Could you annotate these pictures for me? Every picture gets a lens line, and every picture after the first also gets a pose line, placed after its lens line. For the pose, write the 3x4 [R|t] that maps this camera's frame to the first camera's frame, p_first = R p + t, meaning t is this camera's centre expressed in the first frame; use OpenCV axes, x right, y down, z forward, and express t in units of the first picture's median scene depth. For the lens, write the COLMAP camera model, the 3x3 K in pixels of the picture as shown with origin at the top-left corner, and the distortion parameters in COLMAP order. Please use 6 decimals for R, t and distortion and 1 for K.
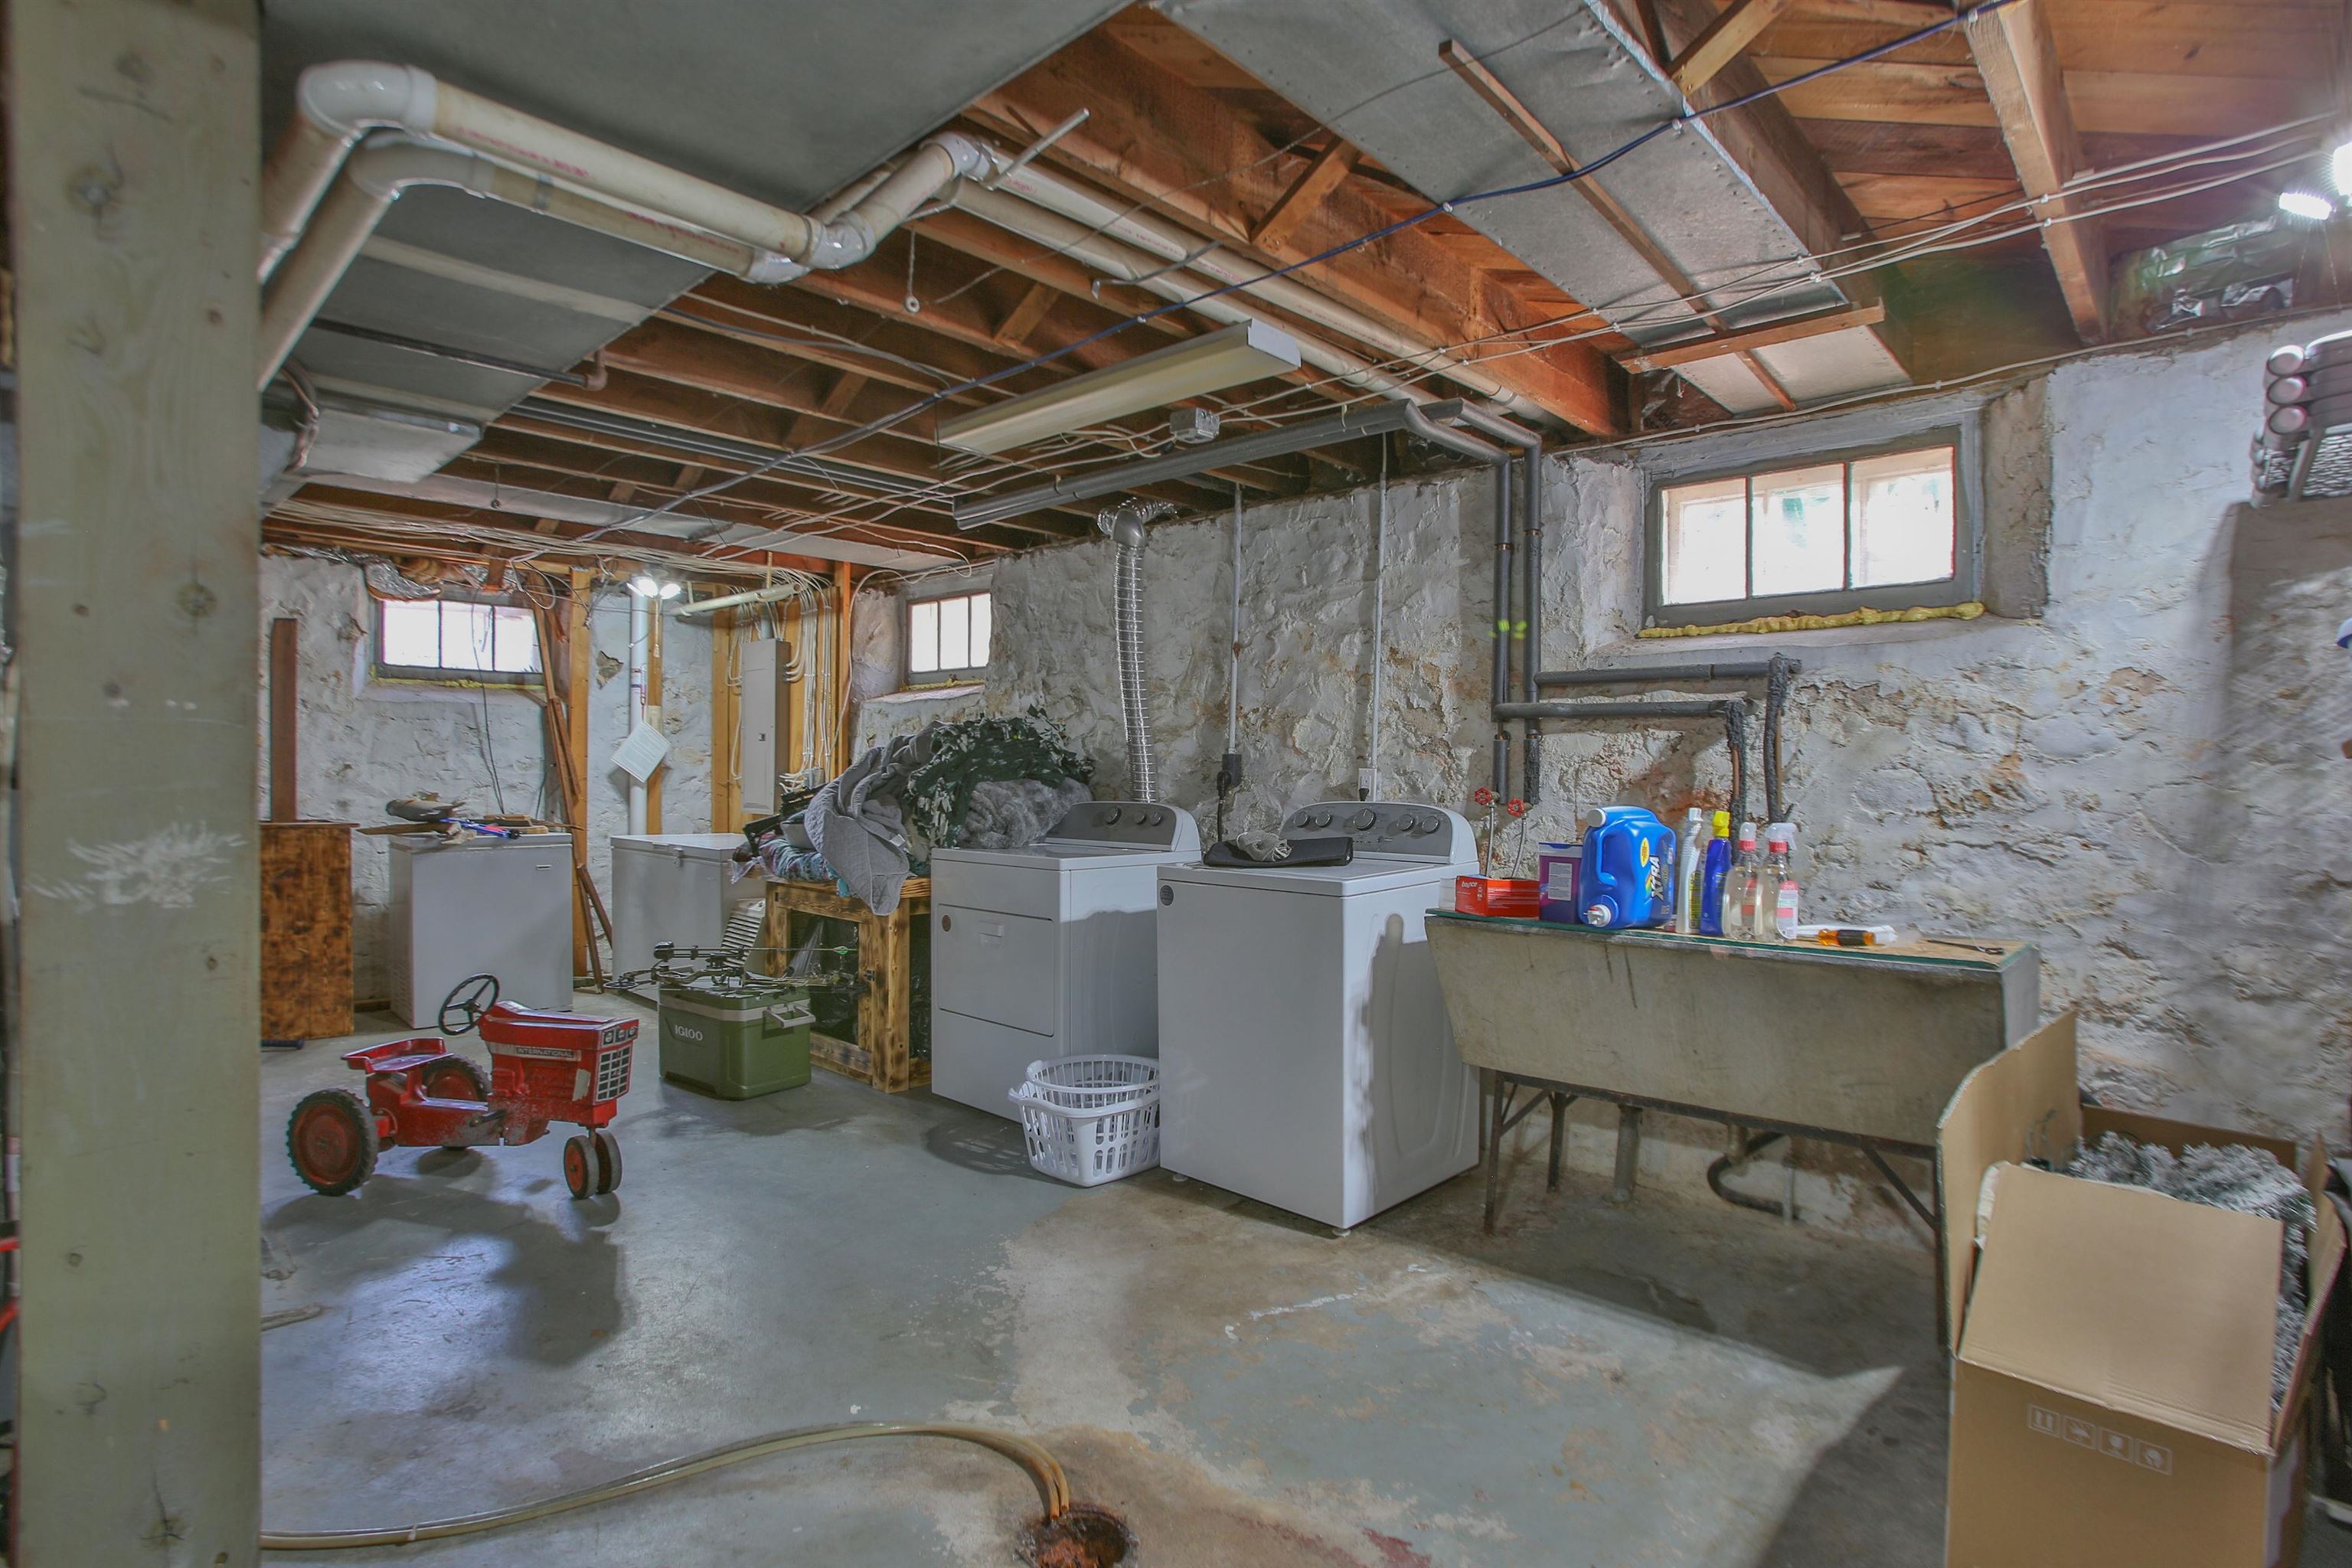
lens RADIAL K [[1185.3, 0, 1174.9], [0, 1185.3, 790.8], [0, 0, 1]] dist [-0.072574, 0.030169]
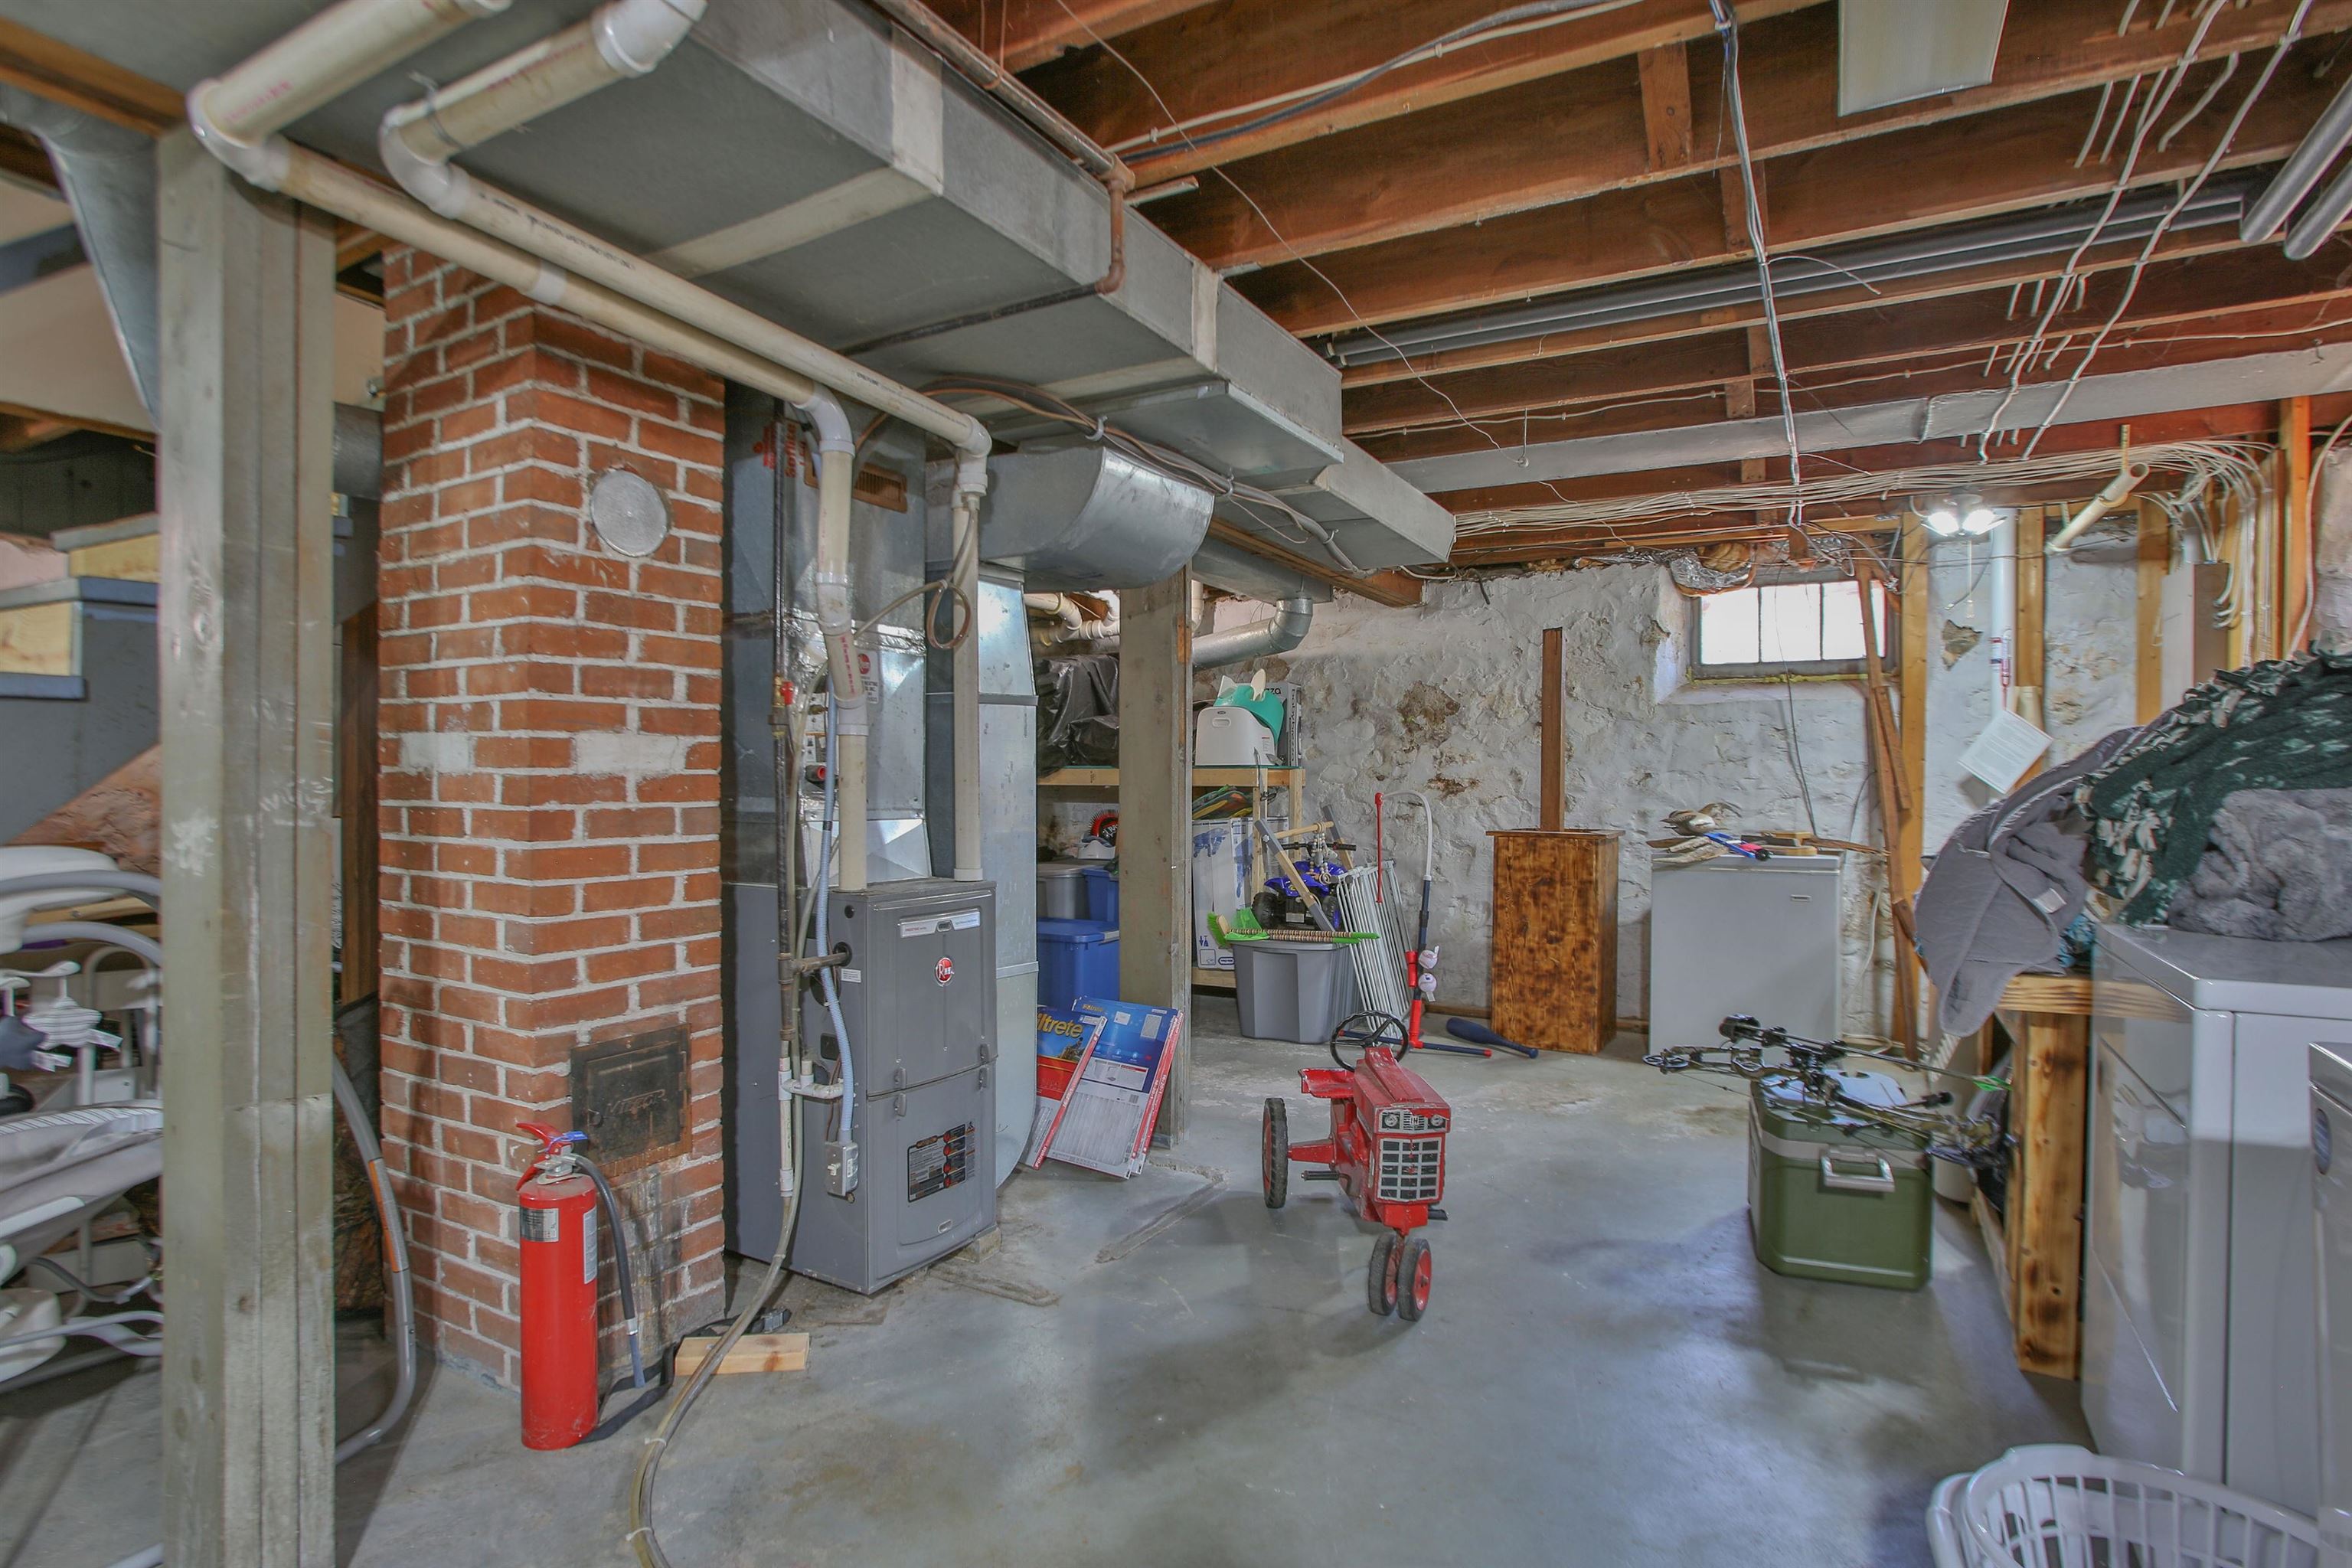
lens RADIAL K [[1185.3, 0, 1174.9], [0, 1185.3, 790.8], [0, 0, 1]] dist [-0.072574, 0.030169]
pose [[0.236906, -0.000107, -0.971533, 0.135101], [-0.011613, 0.999928, -0.002942, -0.000756], [0.971463, 0.011980, 0.236887, 0.391575]]
